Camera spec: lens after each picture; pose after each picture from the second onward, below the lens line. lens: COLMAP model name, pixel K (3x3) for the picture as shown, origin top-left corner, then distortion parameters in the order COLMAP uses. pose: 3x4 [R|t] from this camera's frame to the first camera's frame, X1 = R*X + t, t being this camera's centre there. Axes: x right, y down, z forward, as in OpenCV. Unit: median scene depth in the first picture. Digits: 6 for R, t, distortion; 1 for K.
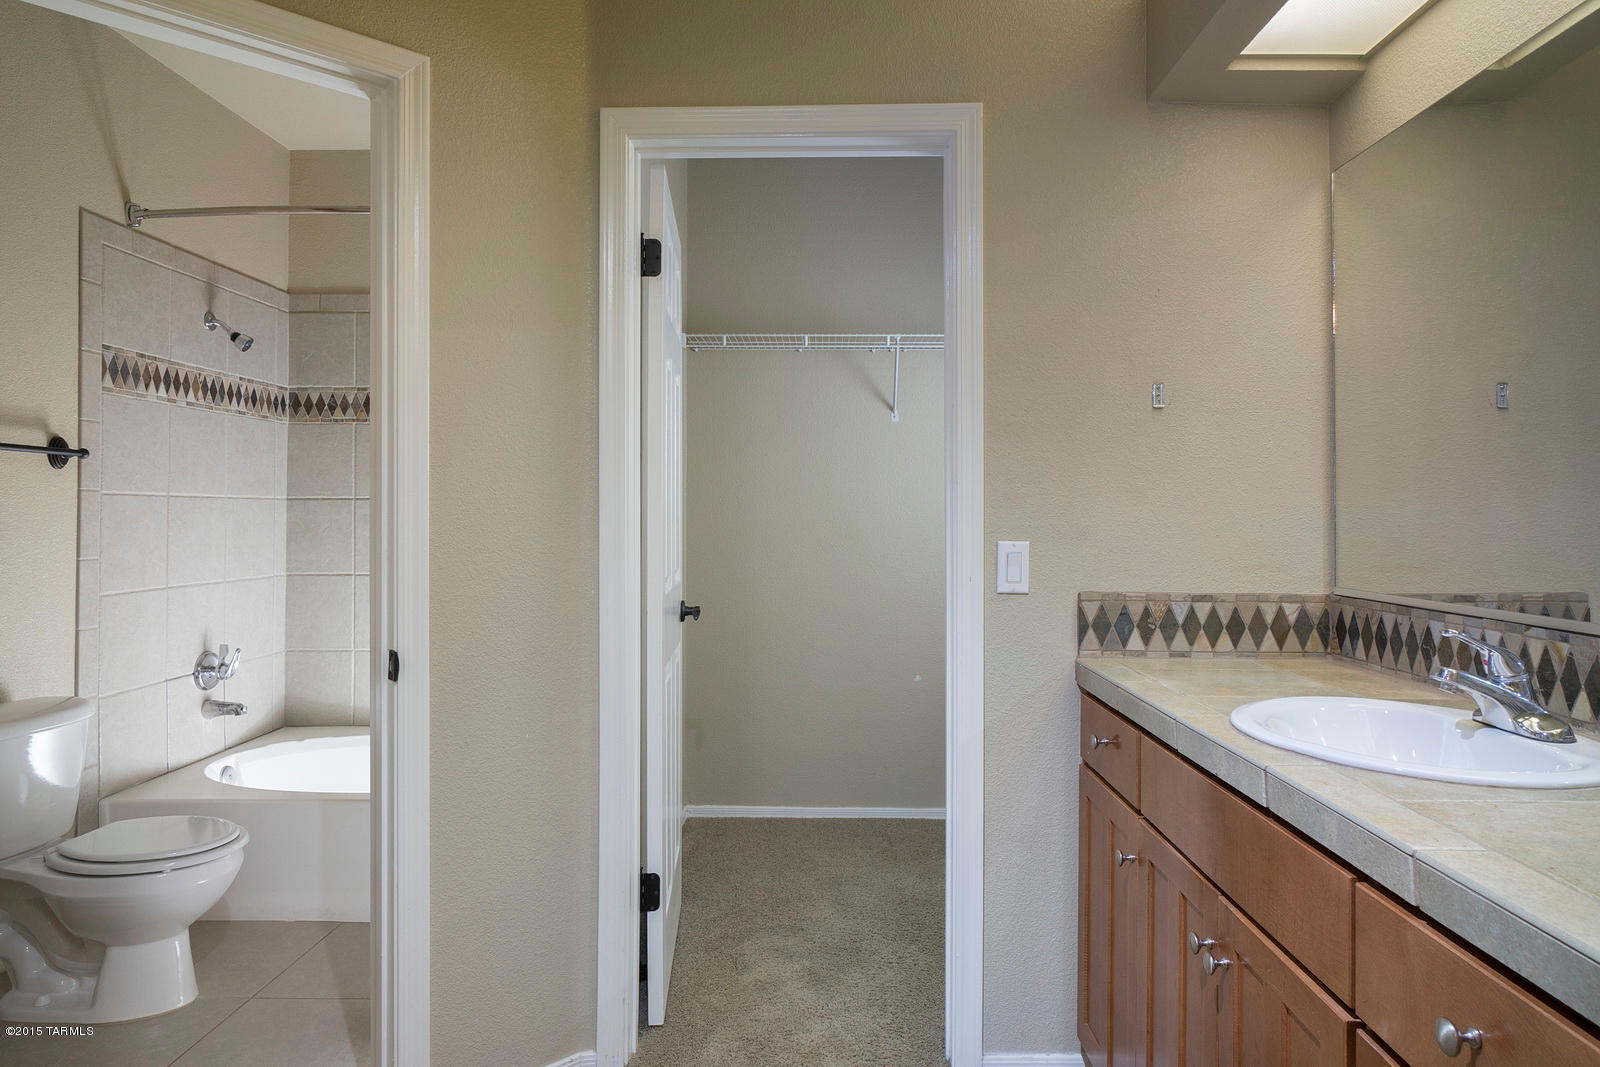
lens RADIAL K [[975.5, 0, 819.2], [0, 975.5, 508.1], [0, 0, 1]] dist [0.003347, -0.001473]
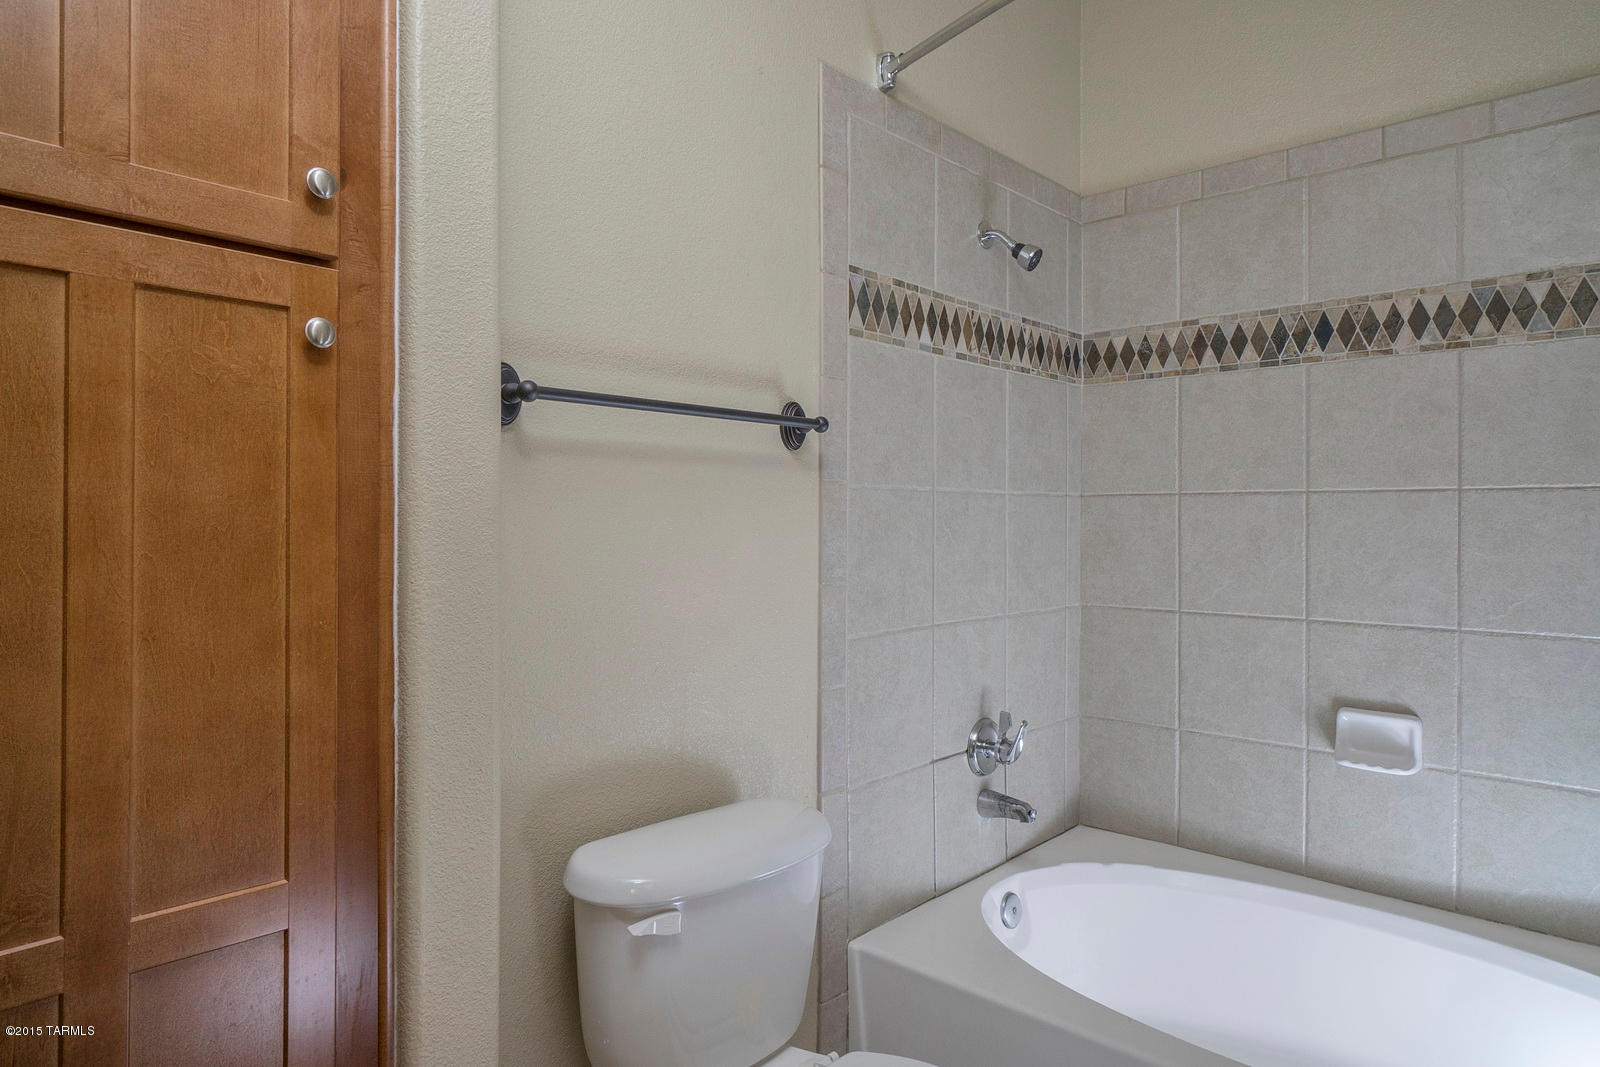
lens RADIAL K [[975.5, 0, 798.9], [0, 975.5, 526.9], [0, 0, 1]] dist [0.003347, -0.001473]
pose [[0.738976, 0.001011, -0.673731, -0.261594], [0.005891, 0.999951, 0.007963, 0.006102], [0.673706, -0.009853, 0.738934, 0.408190]]
